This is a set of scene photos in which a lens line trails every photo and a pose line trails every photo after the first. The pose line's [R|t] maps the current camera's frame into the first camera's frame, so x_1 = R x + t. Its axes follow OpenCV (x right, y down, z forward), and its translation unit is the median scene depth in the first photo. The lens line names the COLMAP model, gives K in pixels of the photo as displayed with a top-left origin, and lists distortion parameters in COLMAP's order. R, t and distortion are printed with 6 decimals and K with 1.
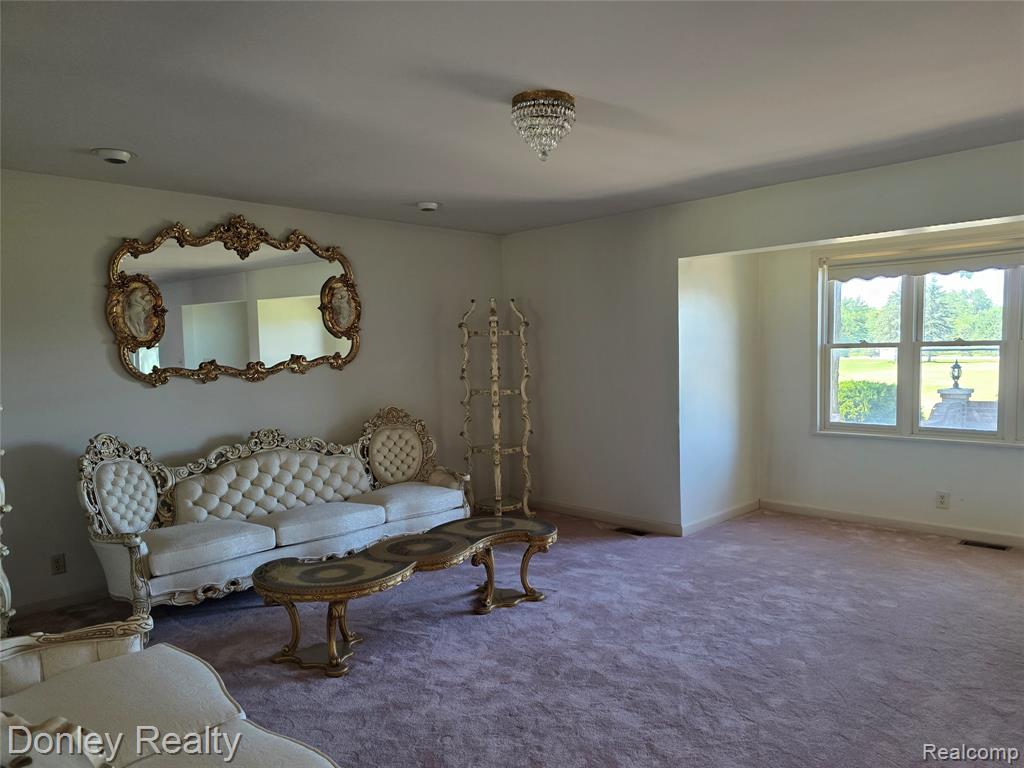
lens RADIAL K [[733.0, 0, 522.1], [0, 733.0, 394.2], [0, 0, 1]] dist [0.059286, 0.000319]
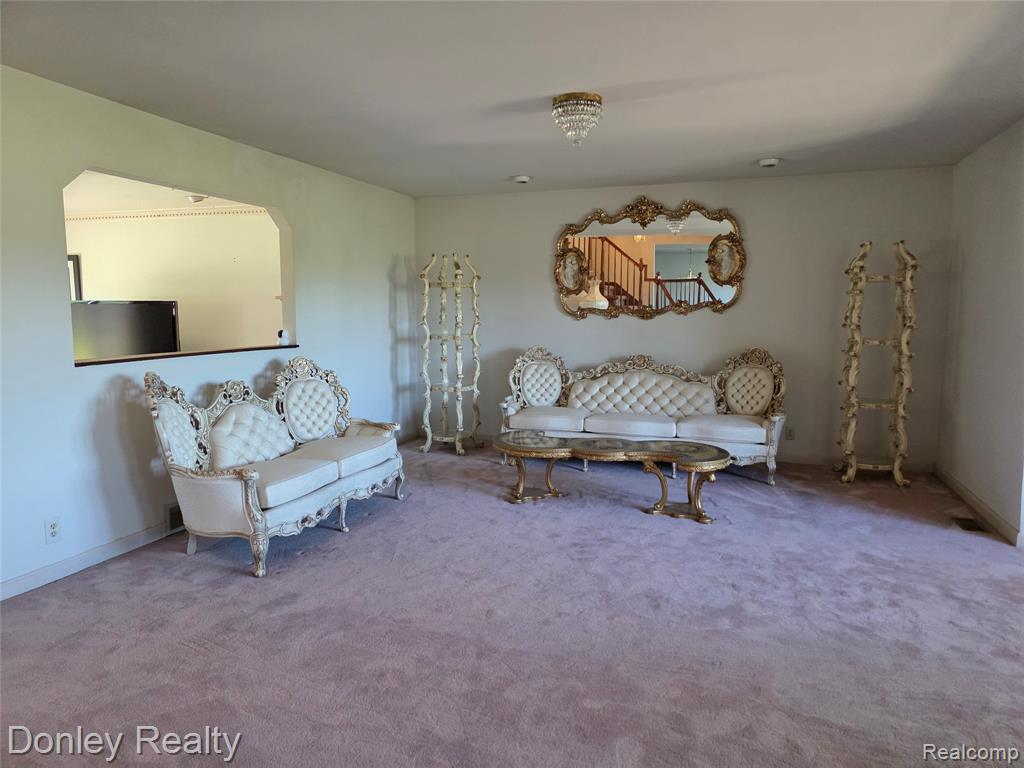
lens RADIAL K [[682.0, 0, 516.9], [0, 682.0, 381.0], [0, 0, 1]] dist [0.062105, -0.059163]
pose [[0.430682, 0.116779, -0.894917, 0.676611], [-0.065193, 0.993028, 0.098207, -0.013165], [0.900146, 0.016046, 0.435292, 0.247056]]
